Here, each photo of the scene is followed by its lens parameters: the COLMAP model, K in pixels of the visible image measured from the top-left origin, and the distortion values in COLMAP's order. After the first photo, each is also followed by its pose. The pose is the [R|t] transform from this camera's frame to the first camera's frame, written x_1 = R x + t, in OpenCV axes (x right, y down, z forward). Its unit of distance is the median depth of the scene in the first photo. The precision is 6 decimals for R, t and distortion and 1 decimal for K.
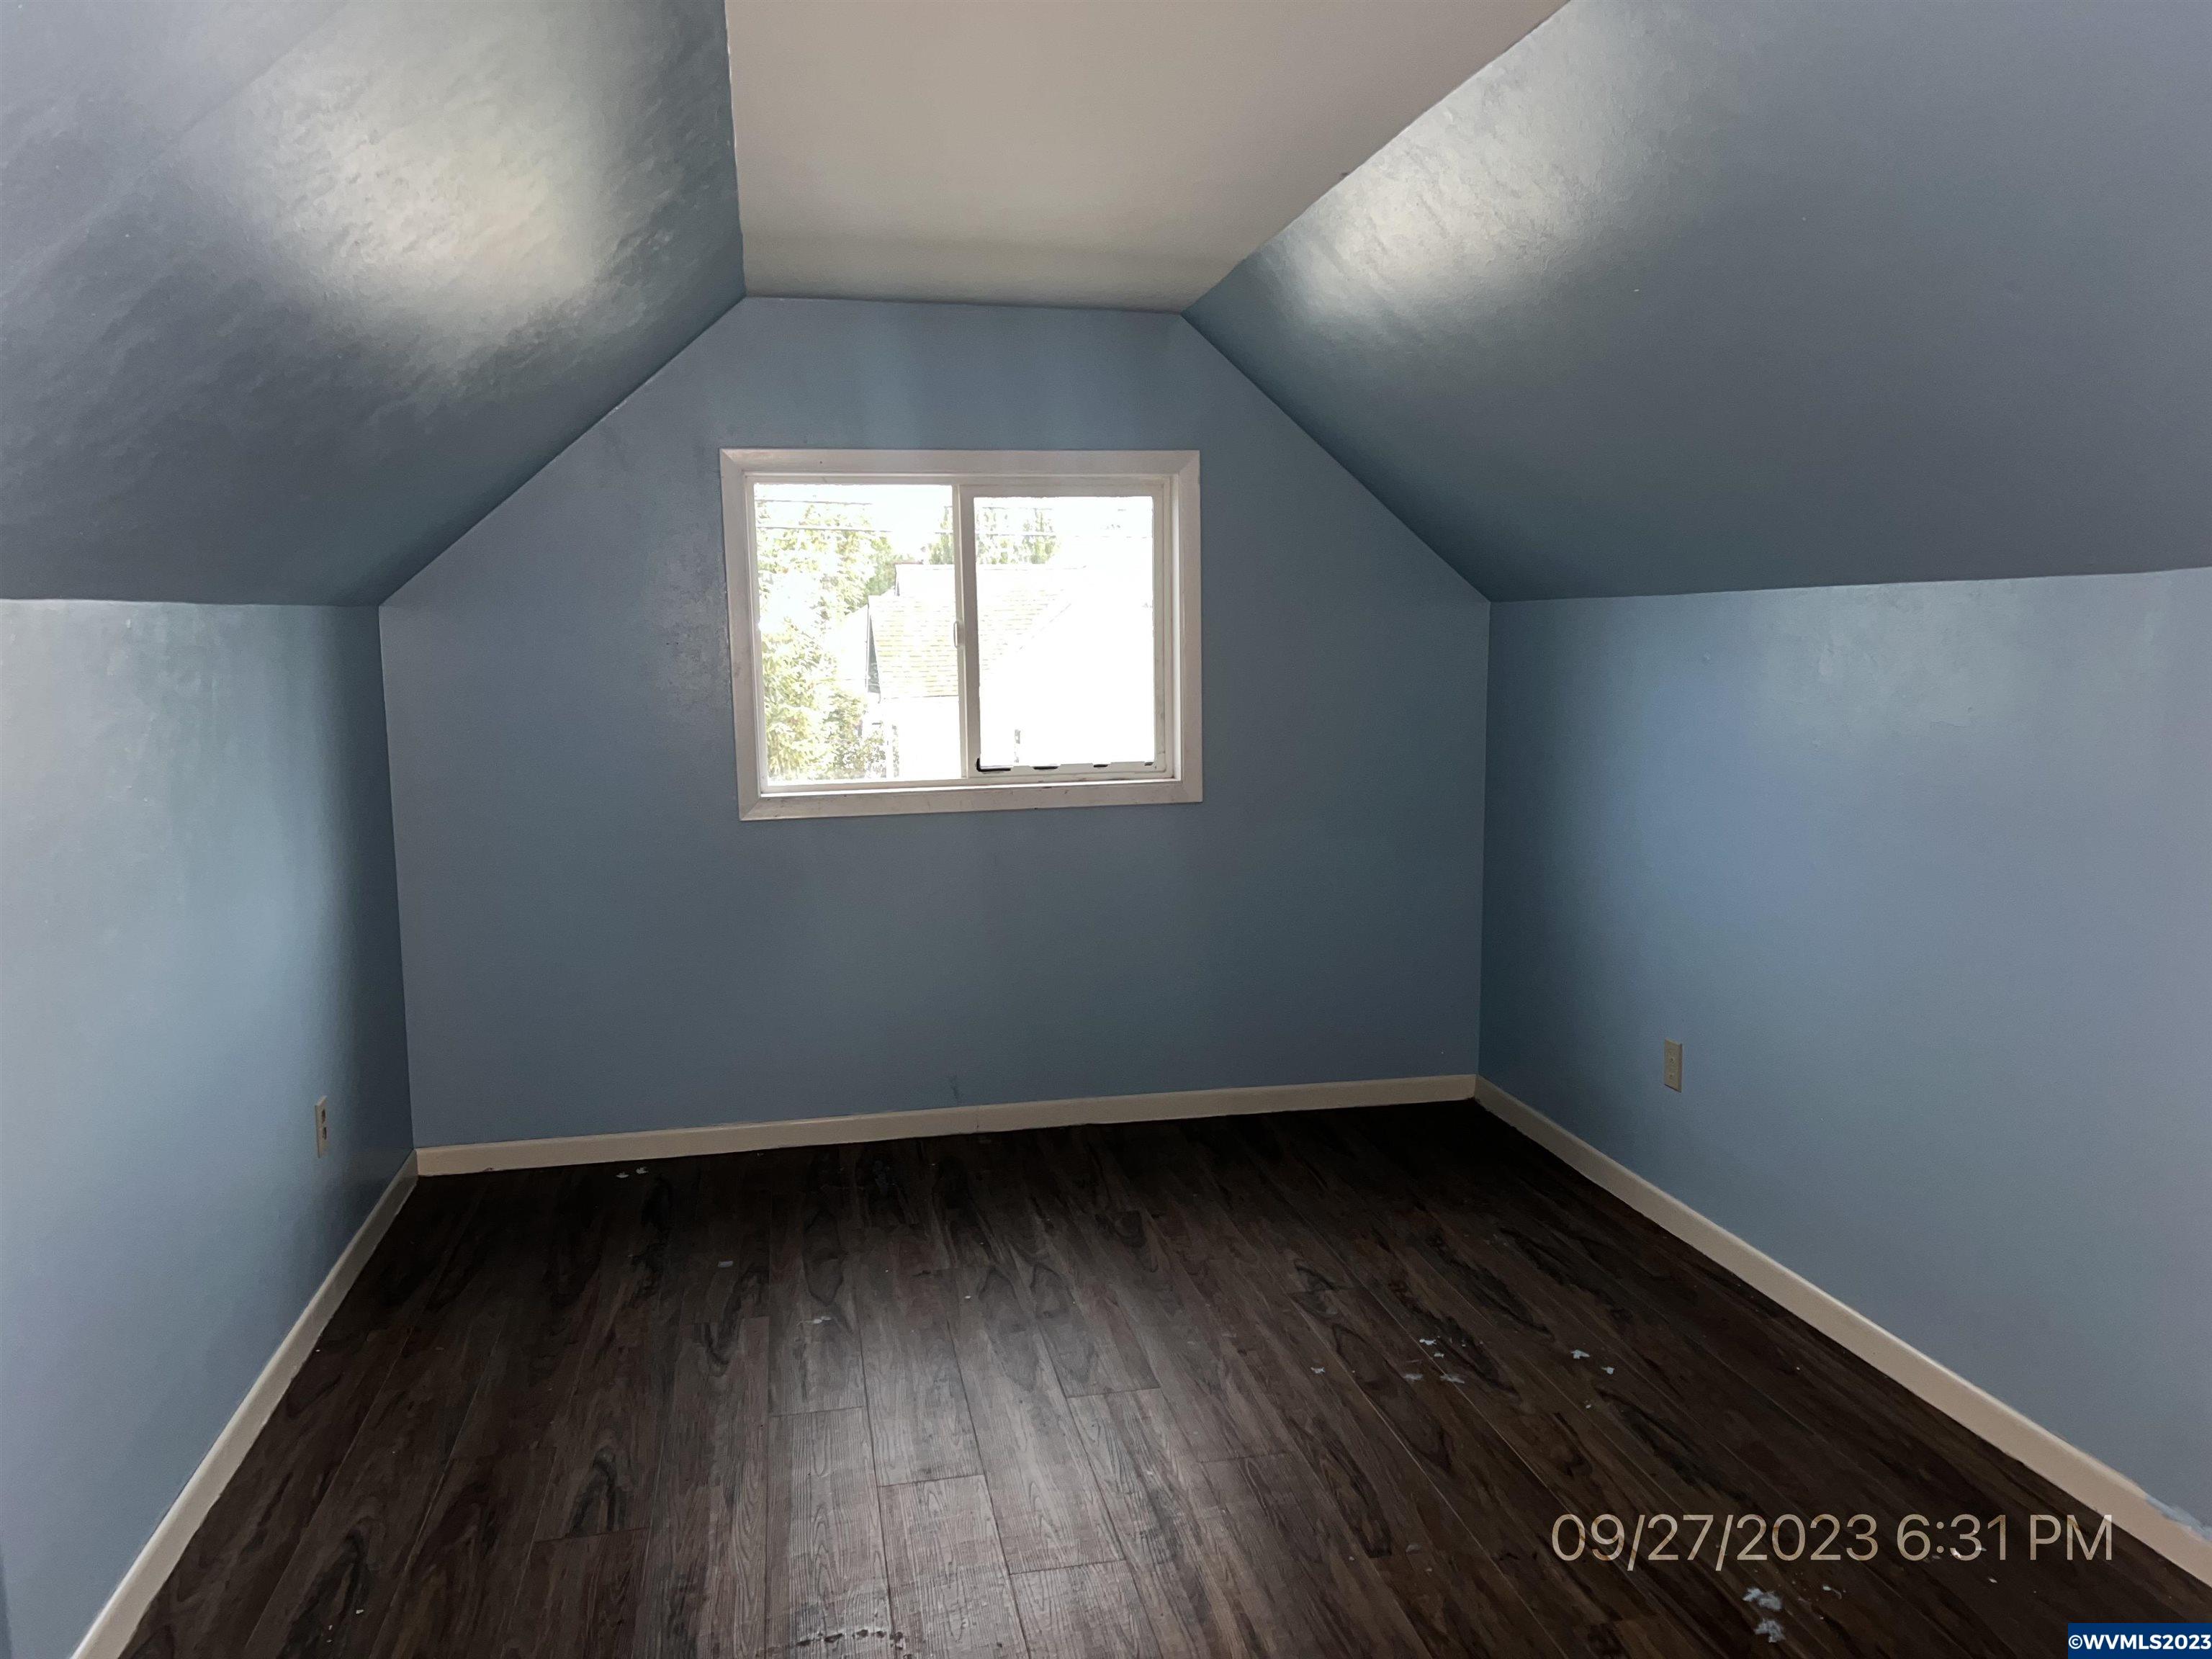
lens RADIAL K [[1659.9, 0, 1120.5], [0, 1659.9, 822.4], [0, 0, 1]] dist [0.051972, -0.010927]
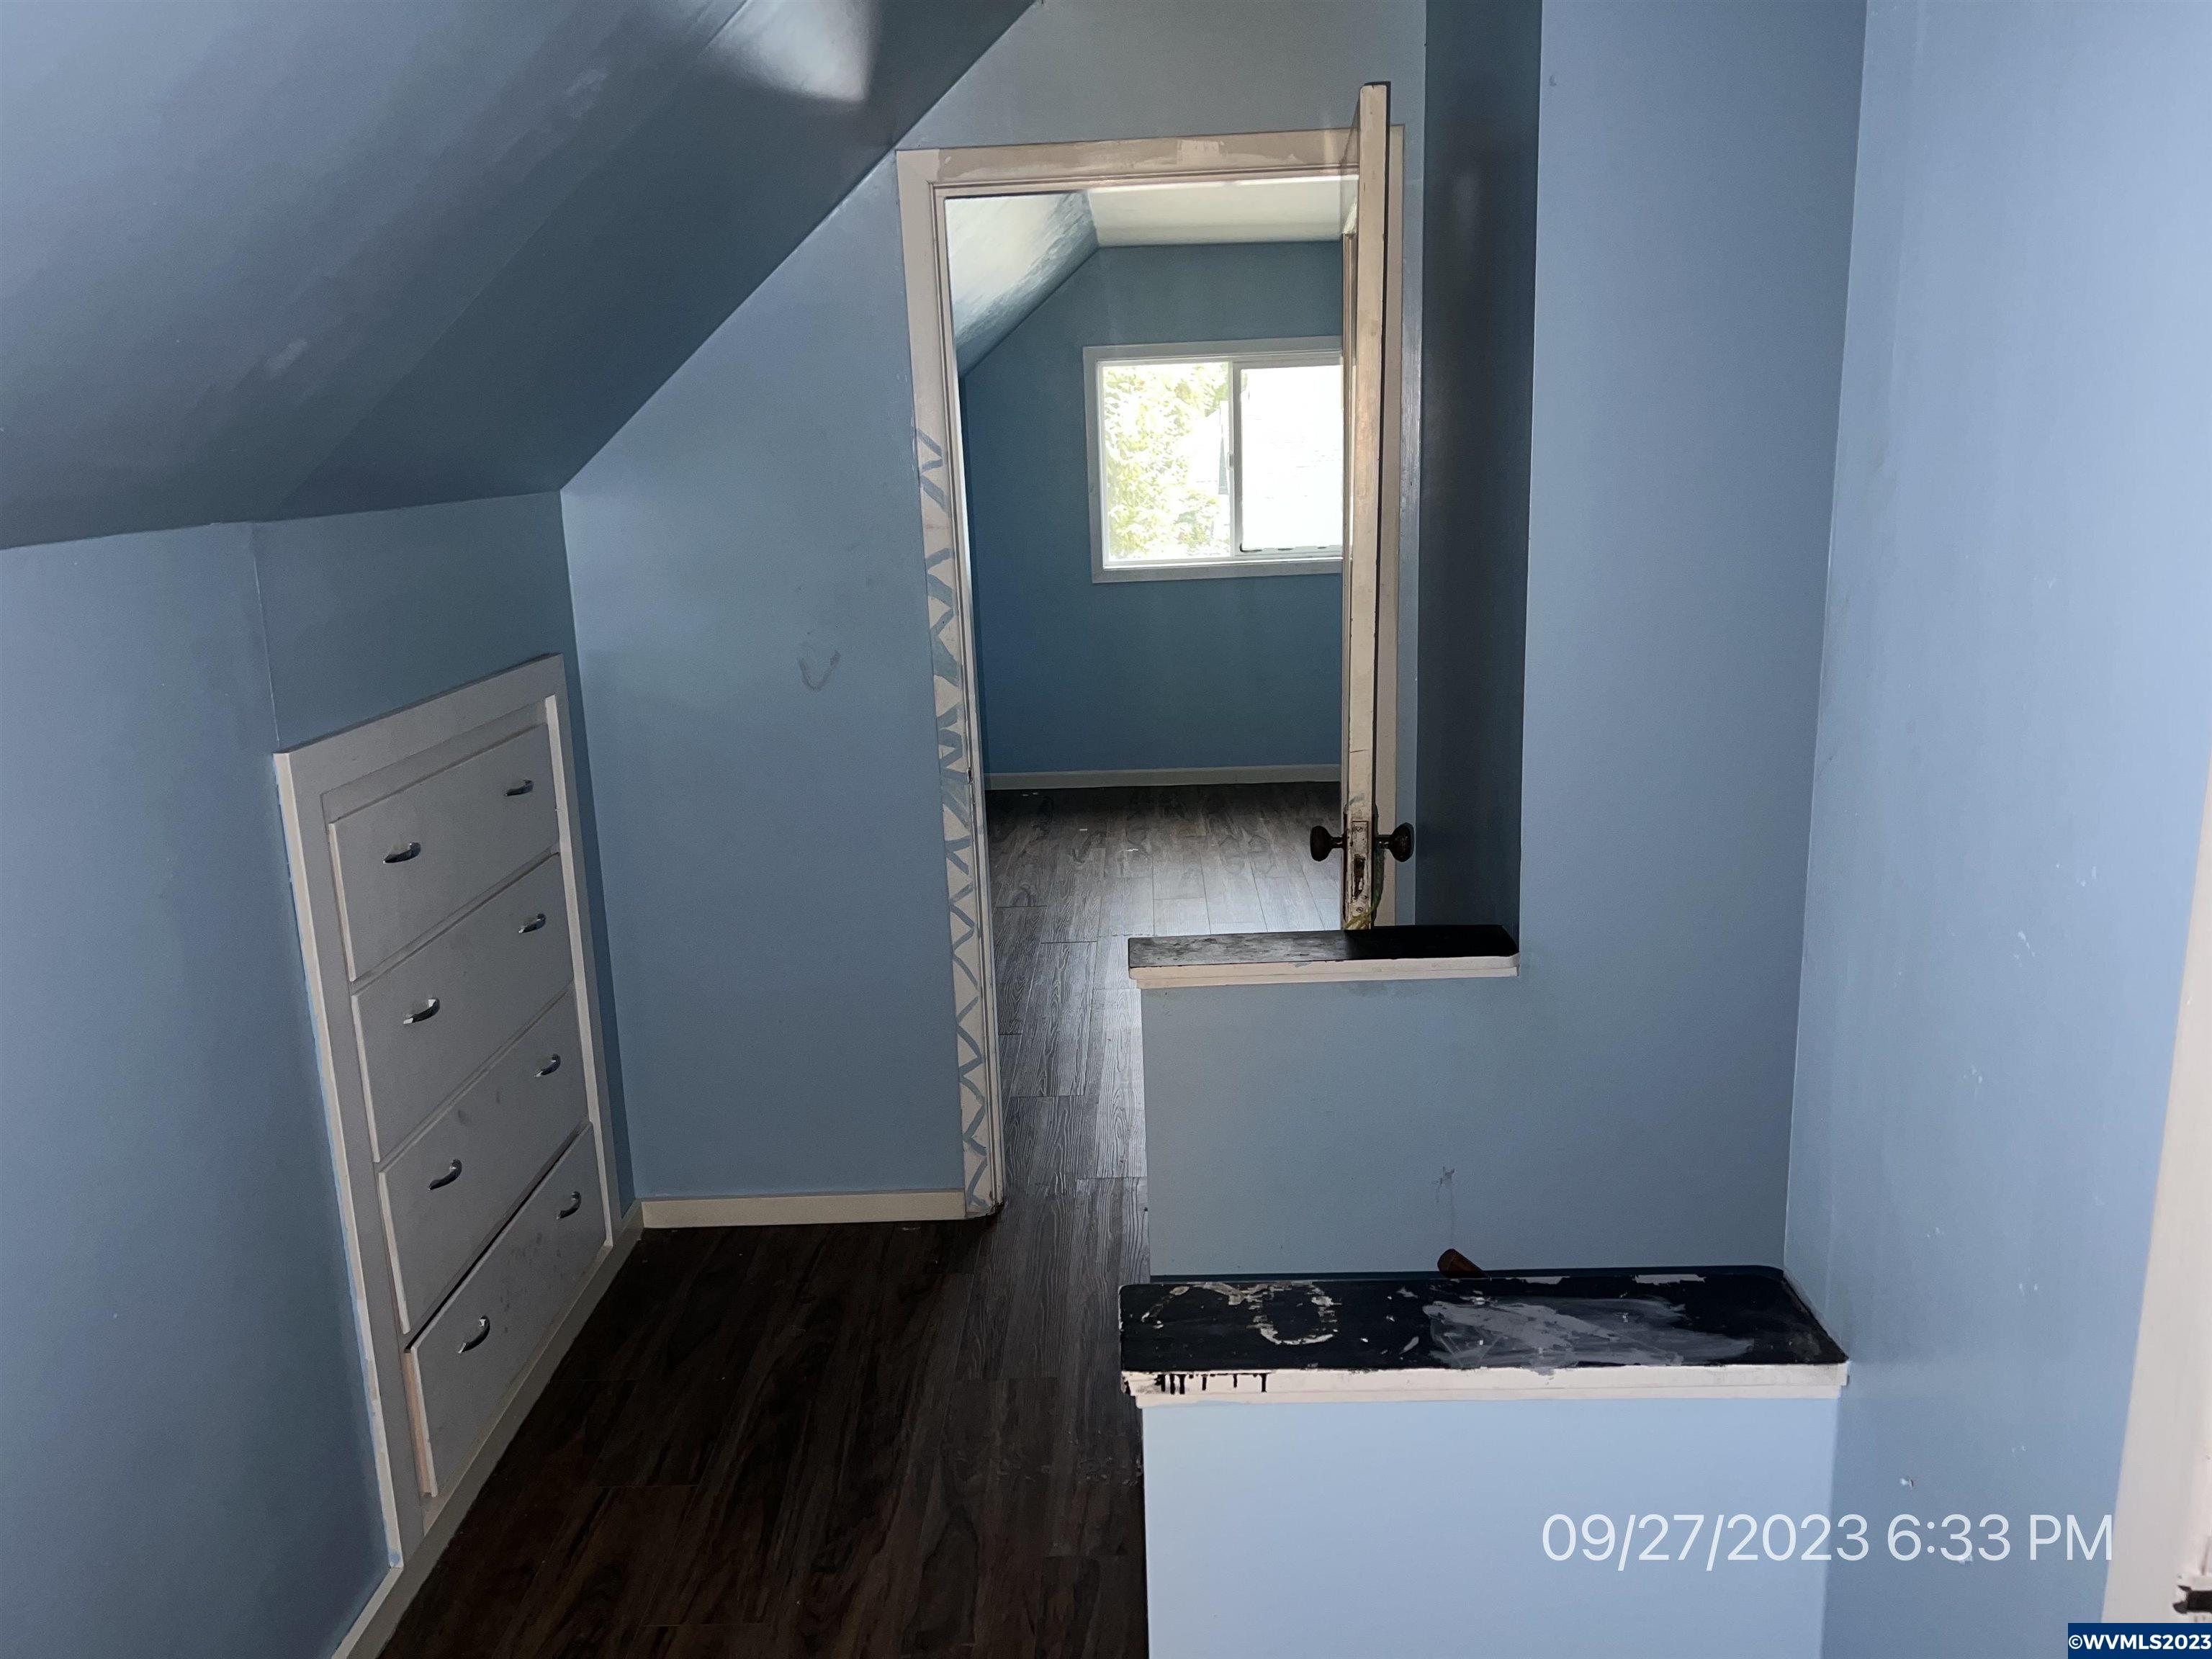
lens RADIAL K [[1659.9, 0, 1107.5], [0, 1659.9, 848.3], [0, 0, 1]] dist [0.051972, -0.010927]
pose [[0.975451, 0.034796, -0.217449, 0.160361], [-0.005685, 0.991088, 0.133090, 0.042504], [0.220142, -0.128587, 0.966955, -0.648998]]
